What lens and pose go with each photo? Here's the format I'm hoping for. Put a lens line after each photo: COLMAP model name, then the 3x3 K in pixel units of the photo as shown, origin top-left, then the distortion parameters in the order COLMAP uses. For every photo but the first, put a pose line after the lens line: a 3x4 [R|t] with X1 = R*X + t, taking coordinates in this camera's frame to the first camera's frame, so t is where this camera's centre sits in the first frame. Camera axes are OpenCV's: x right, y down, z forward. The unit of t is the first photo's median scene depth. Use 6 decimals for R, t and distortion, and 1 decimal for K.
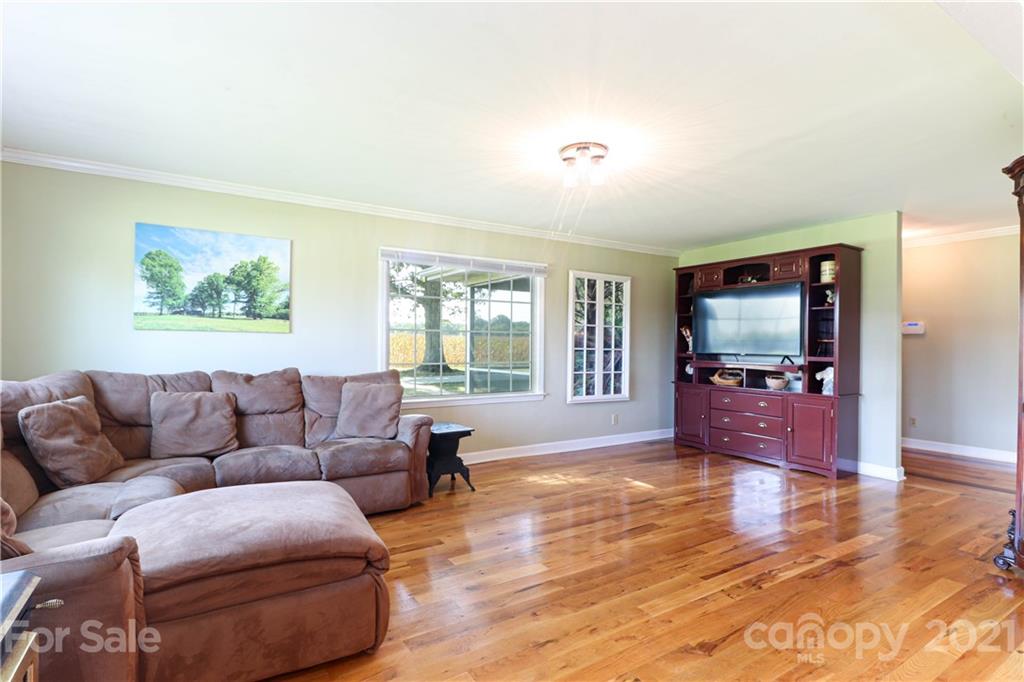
lens RADIAL K [[501.1, 0, 508.2], [0, 501.1, 345.8], [0, 0, 1]] dist [0.000713, -0.007697]
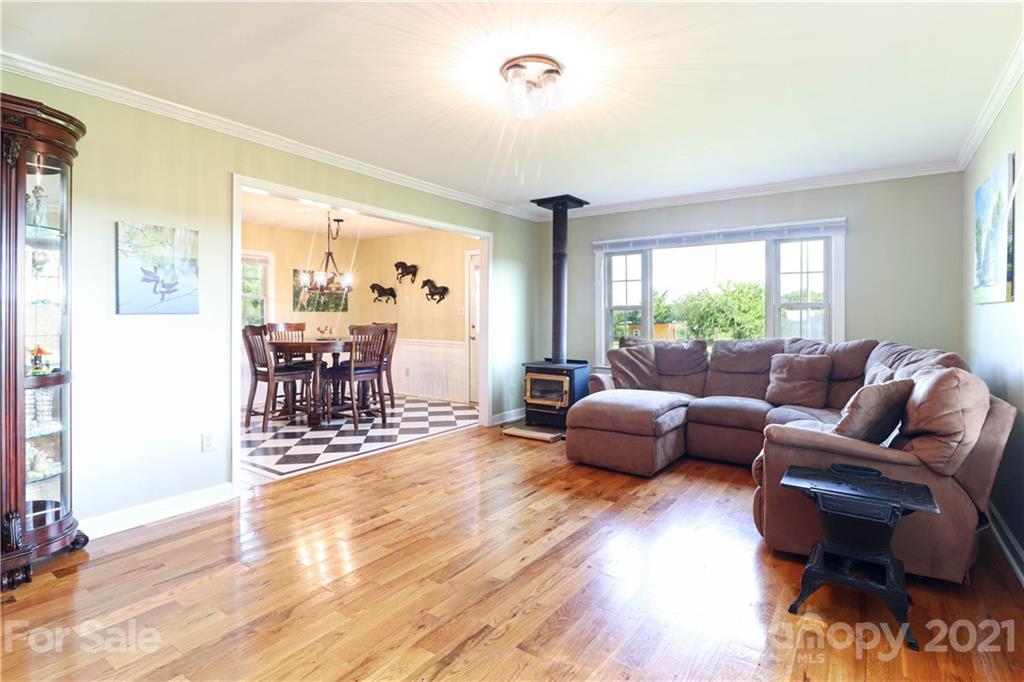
lens RADIAL K [[501.1, 0, 508.5], [0, 501.1, 322.5], [0, 0, 1]] dist [0.000713, -0.007697]
pose [[-0.919263, -0.006168, -0.393597, 0.332692], [-0.010175, 0.999915, 0.008095, 0.001320], [0.393513, 0.011447, -0.919248, 1.163633]]
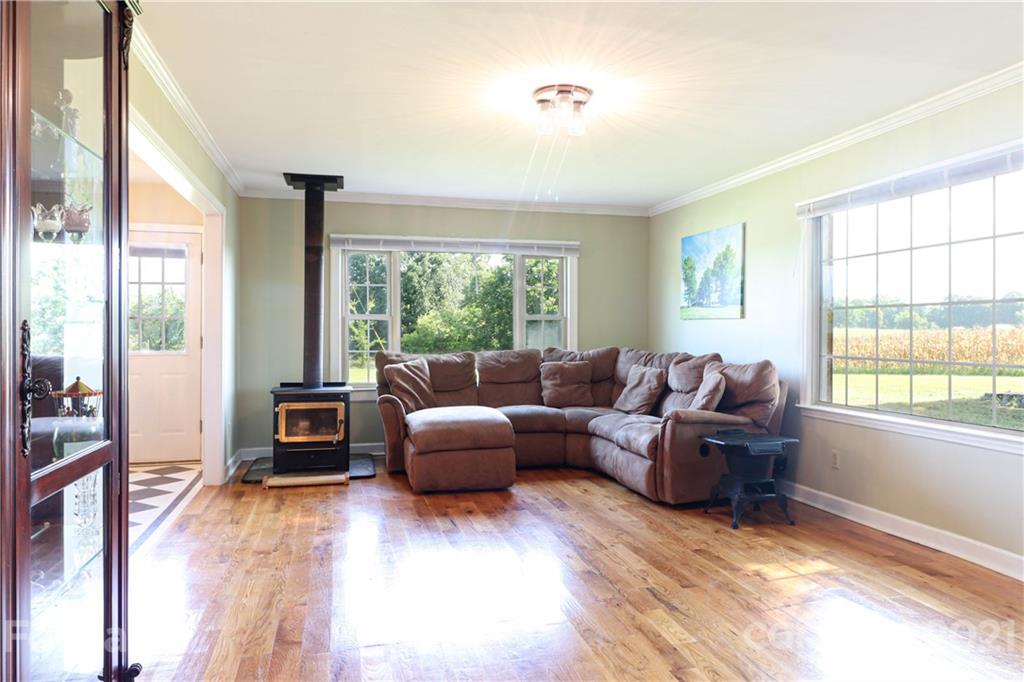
lens RADIAL K [[704.4, 0, 512.2], [0, 704.4, 332.7], [0, 0, 1]] dist [0.005999, -0.000300]
pose [[-0.300135, -0.004760, -0.953885, 0.873790], [-0.004886, 0.999982, -0.003453, 0.007506], [0.953884, 0.003624, -0.300153, 0.866529]]
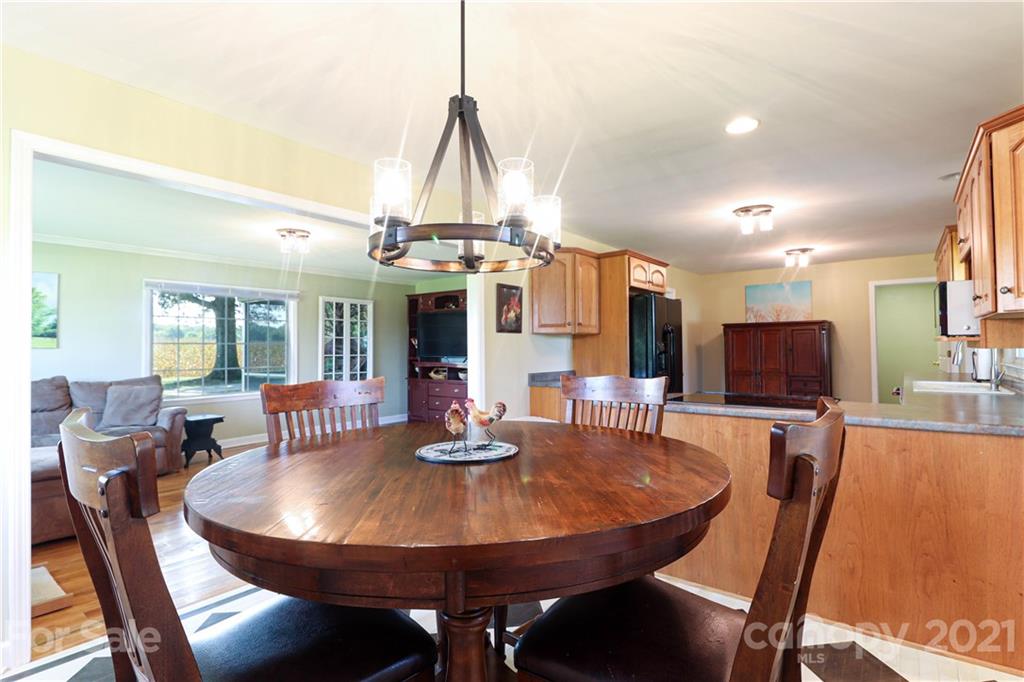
lens RADIAL K [[501.1, 0, 519.6], [0, 501.1, 336.2], [0, 0, 1]] dist [0.000713, -0.007697]
pose [[0.933808, -0.005818, 0.357727, 0.176904], [0.014610, 0.999654, -0.021878, -0.010600], [-0.357476, 0.025657, 0.933570, -0.516552]]
